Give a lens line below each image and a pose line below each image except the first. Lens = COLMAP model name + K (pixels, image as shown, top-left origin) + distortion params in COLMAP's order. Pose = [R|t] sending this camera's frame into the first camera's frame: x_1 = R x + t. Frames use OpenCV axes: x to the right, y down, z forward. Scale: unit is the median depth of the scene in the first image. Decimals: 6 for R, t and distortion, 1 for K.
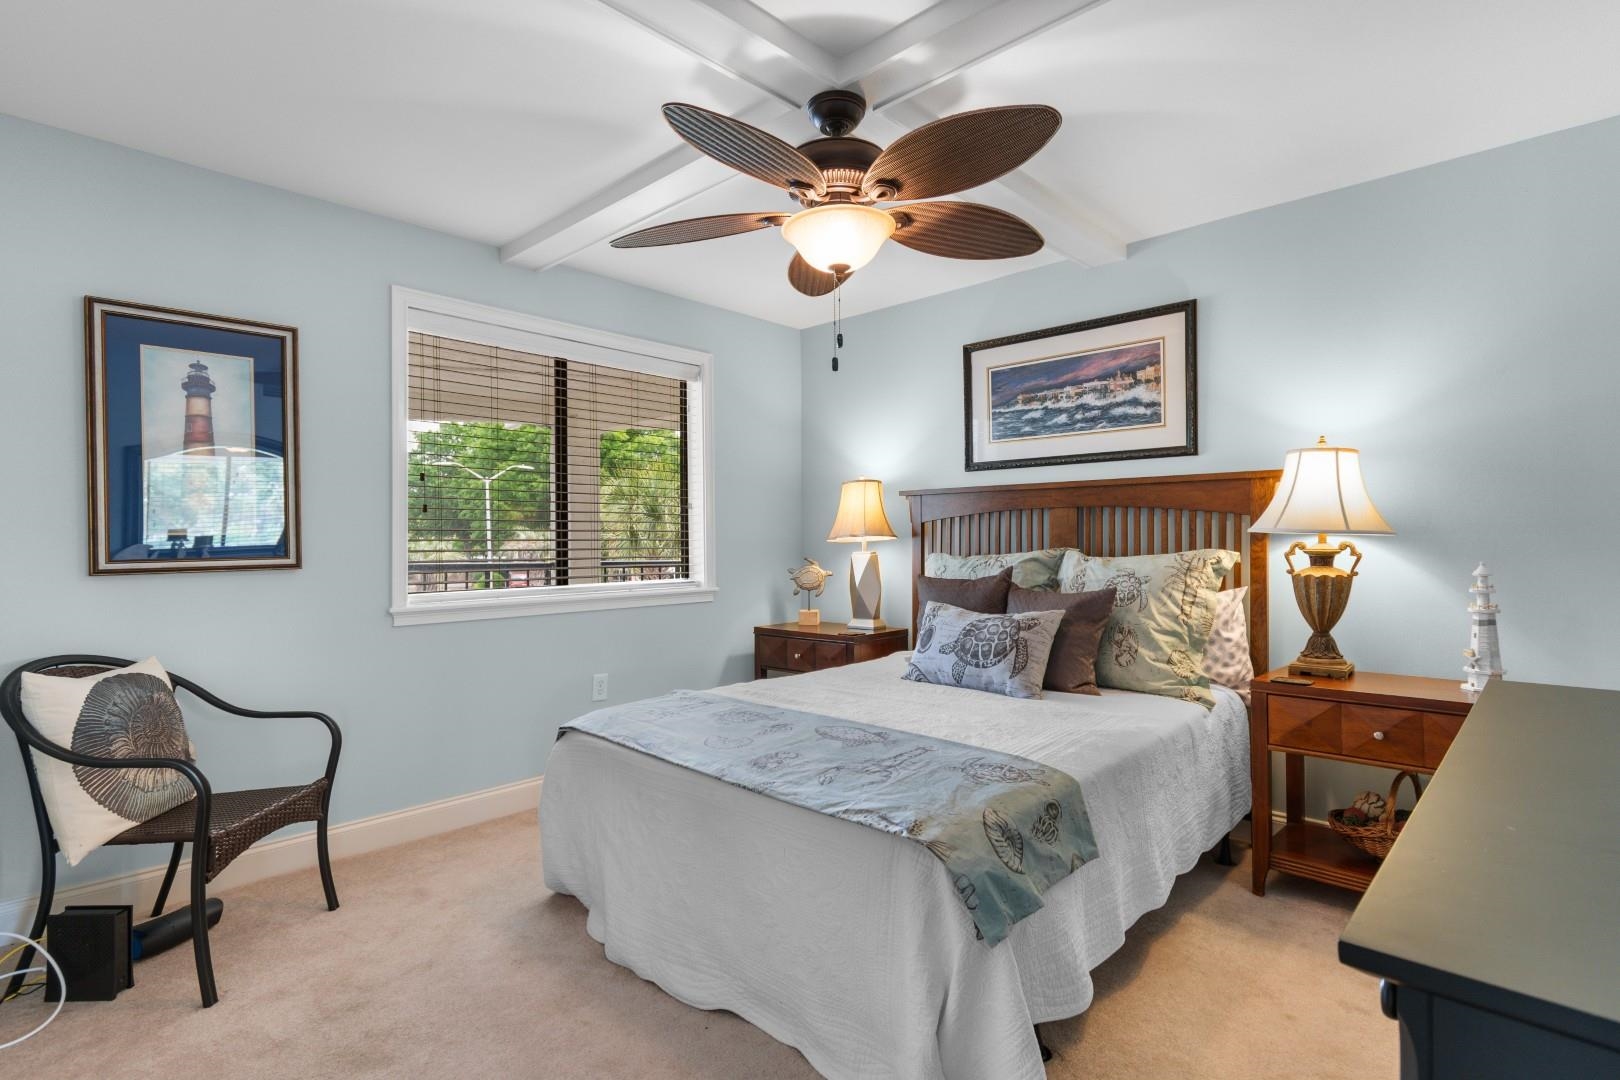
lens RADIAL K [[794.9, 0, 801.6], [0, 794.9, 538.5], [0, 0, 1]] dist [-0.000588, -0.000114]
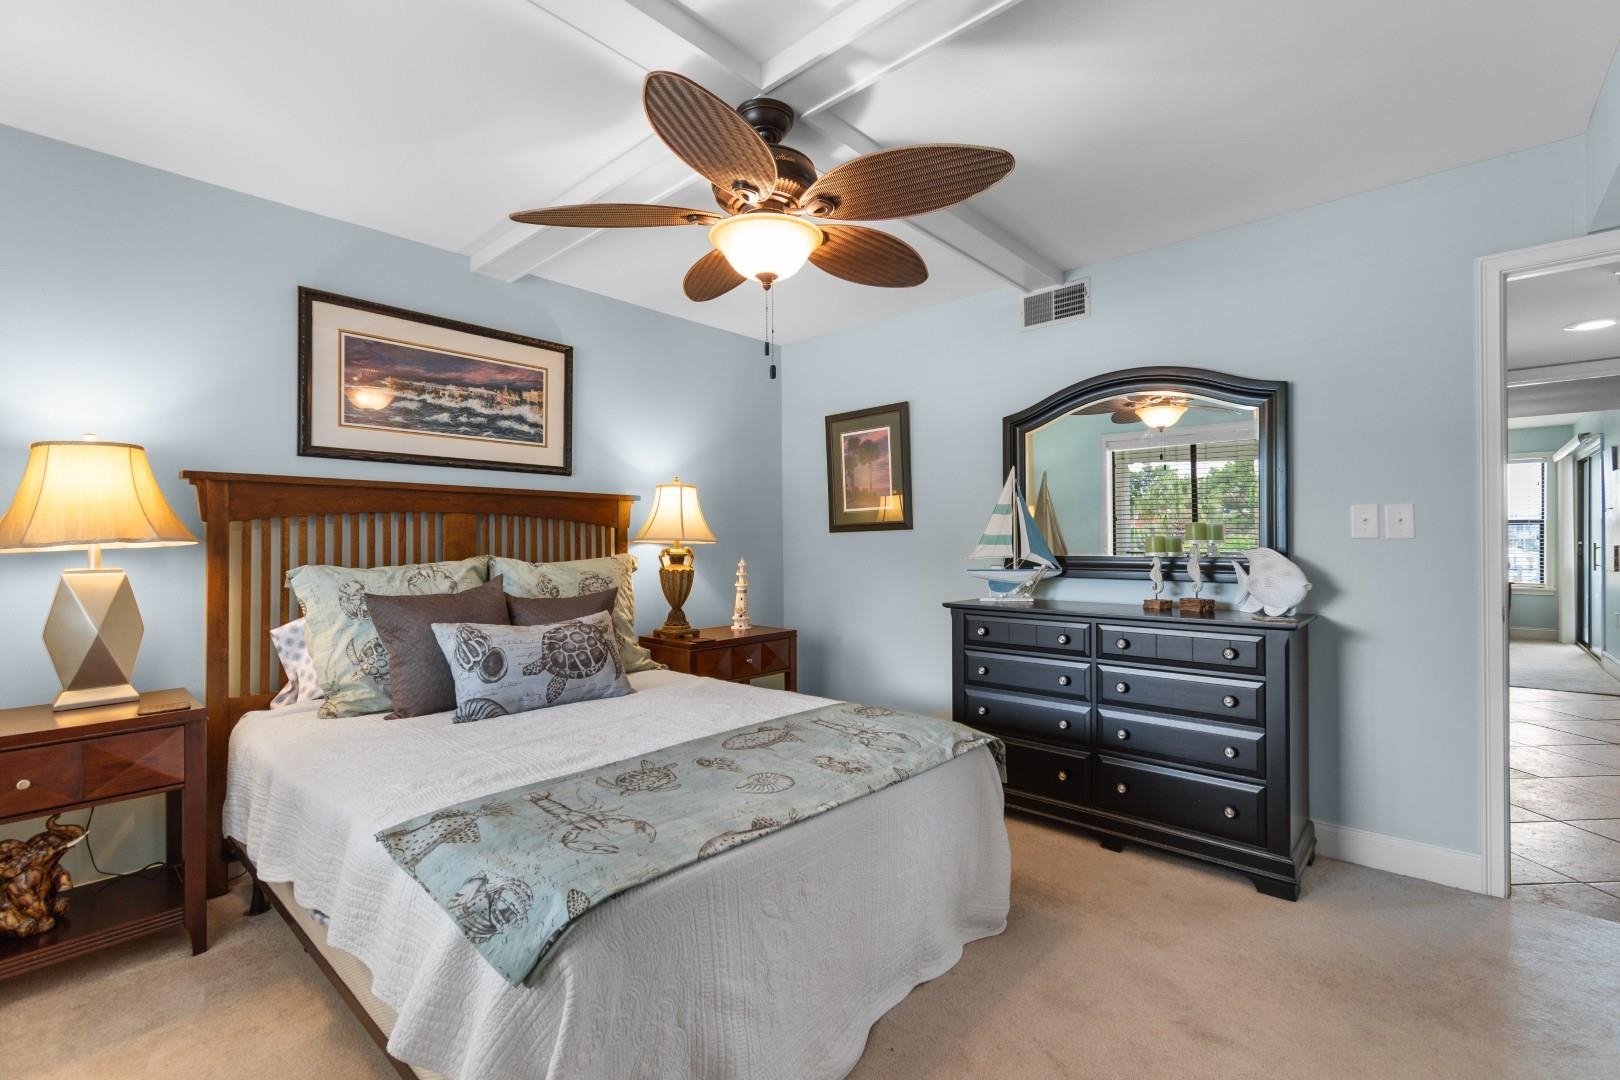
lens RADIAL K [[718.2, 0, 807.2], [0, 718.2, 539.4], [0, 0, 1]] dist [0.005746, -0.002132]
pose [[-0.030918, 0.009889, 0.999473, -0.571109], [0.001835, 0.999950, -0.009836, 0.002037], [-0.999520, 0.001530, -0.030934, 0.646028]]
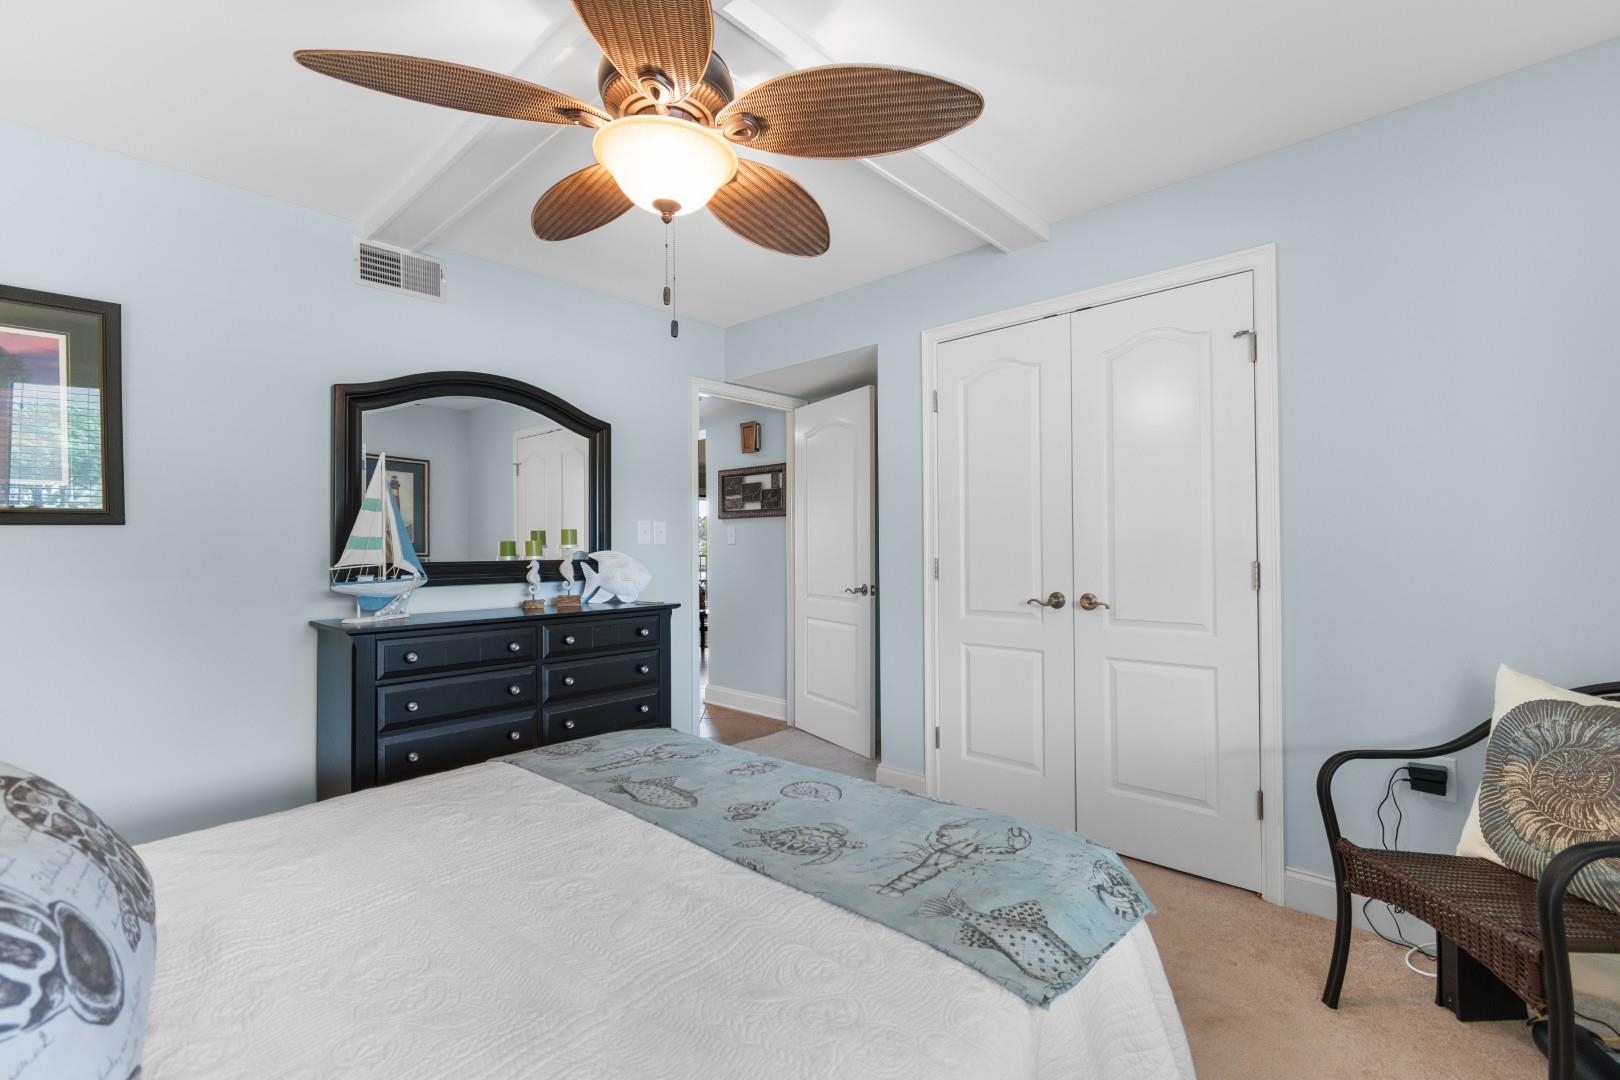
lens RADIAL K [[718.2, 0, 819.5], [0, 718.2, 546.6], [0, 0, 1]] dist [0.005746, -0.002132]
pose [[-0.999117, 0.014219, -0.039541, -0.049416], [0.014408, 0.999886, -0.004482, 0.006984], [0.039472, -0.005048, -0.999208, 1.143400]]
